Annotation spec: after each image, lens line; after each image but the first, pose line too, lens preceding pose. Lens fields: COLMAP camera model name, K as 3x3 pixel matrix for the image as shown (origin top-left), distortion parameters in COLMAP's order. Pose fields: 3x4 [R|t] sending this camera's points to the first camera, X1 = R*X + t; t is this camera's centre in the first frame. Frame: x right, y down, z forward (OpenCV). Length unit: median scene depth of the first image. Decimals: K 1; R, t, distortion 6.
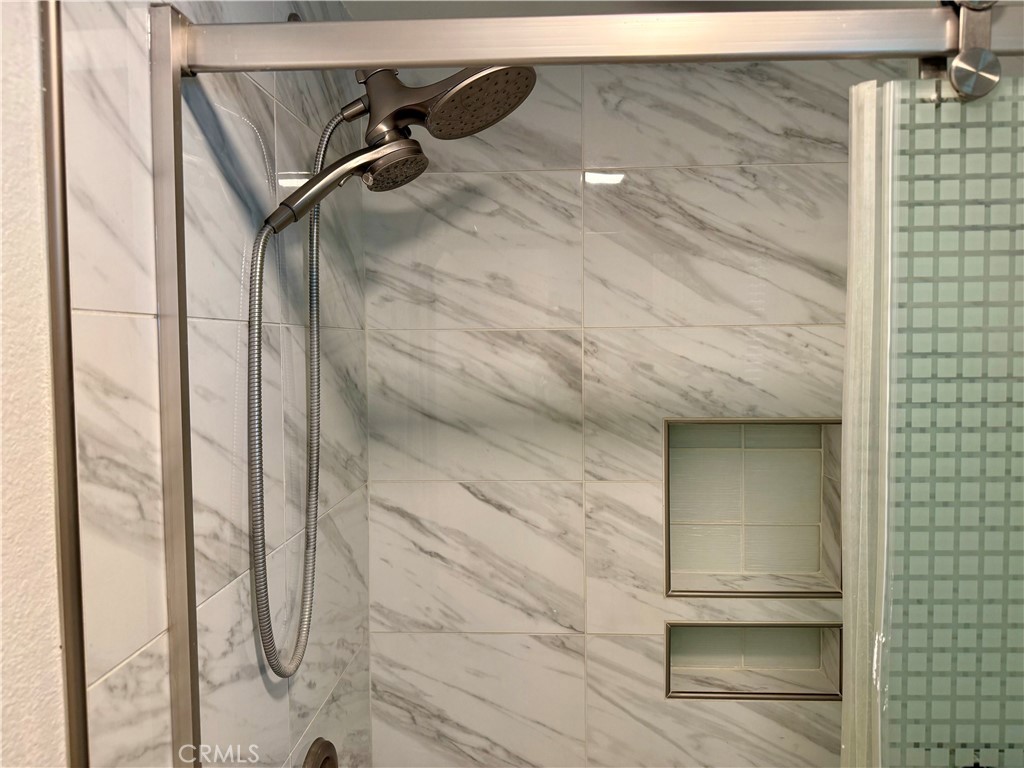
lens RADIAL K [[722.2, 0, 516.3], [0, 722.2, 385.6], [0, 0, 1]] dist [0.063873, -0.094142]
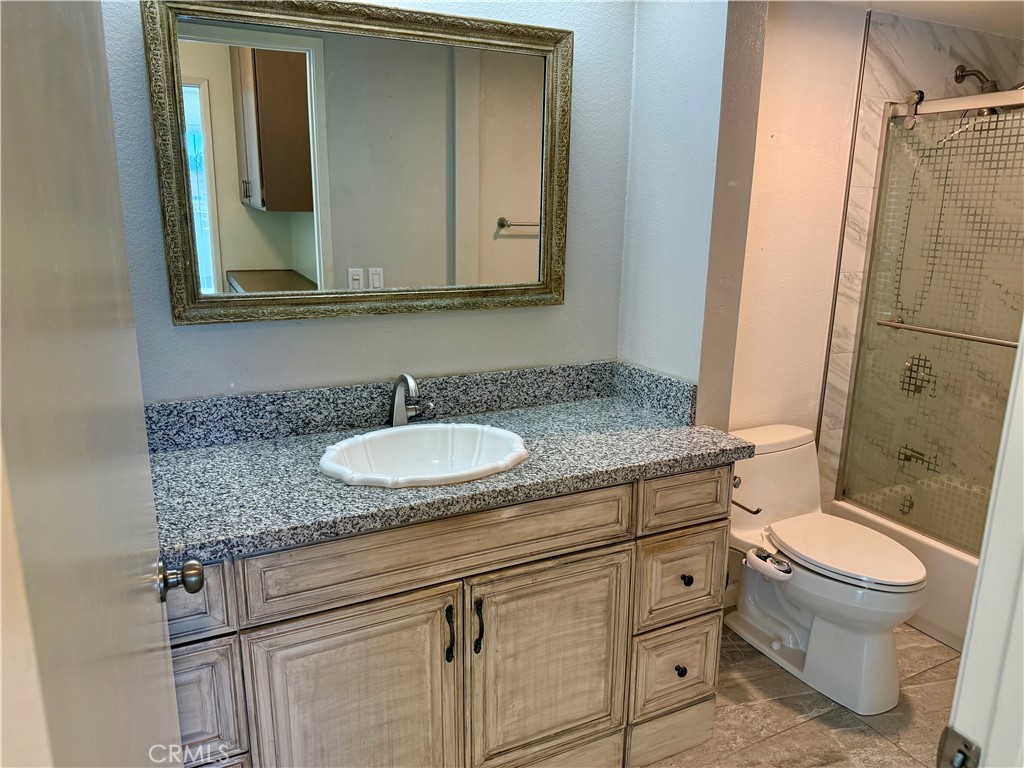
lens RADIAL K [[722.2, 0, 516.3], [0, 722.2, 385.6], [0, 0, 1]] dist [0.063873, -0.094142]
pose [[0.503753, 0.216490, -0.836280, 1.986434], [-0.066833, 0.974953, 0.212130, 0.228970], [0.861258, -0.050970, 0.505605, -2.598191]]
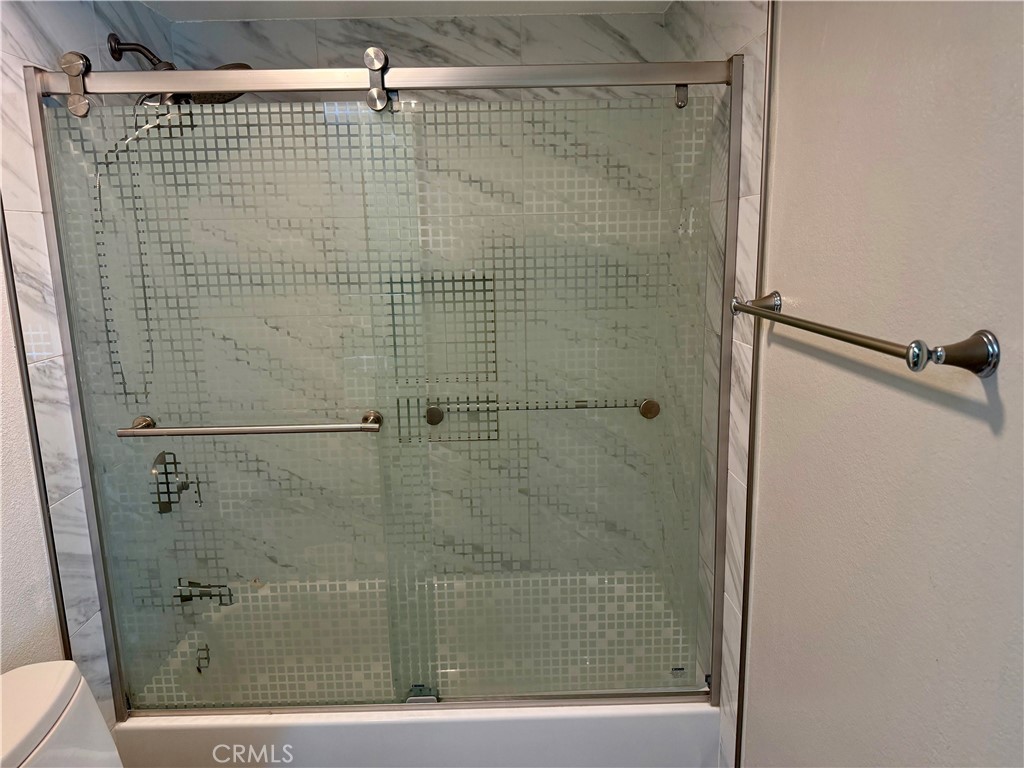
lens RADIAL K [[722.2, 0, 516.3], [0, 722.2, 385.6], [0, 0, 1]] dist [0.063873, -0.094142]
pose [[0.996431, -0.031458, 0.078336, 0.749699], [0.020080, 0.989662, 0.142007, 0.138972], [-0.081994, -0.139927, 0.986761, -1.372876]]
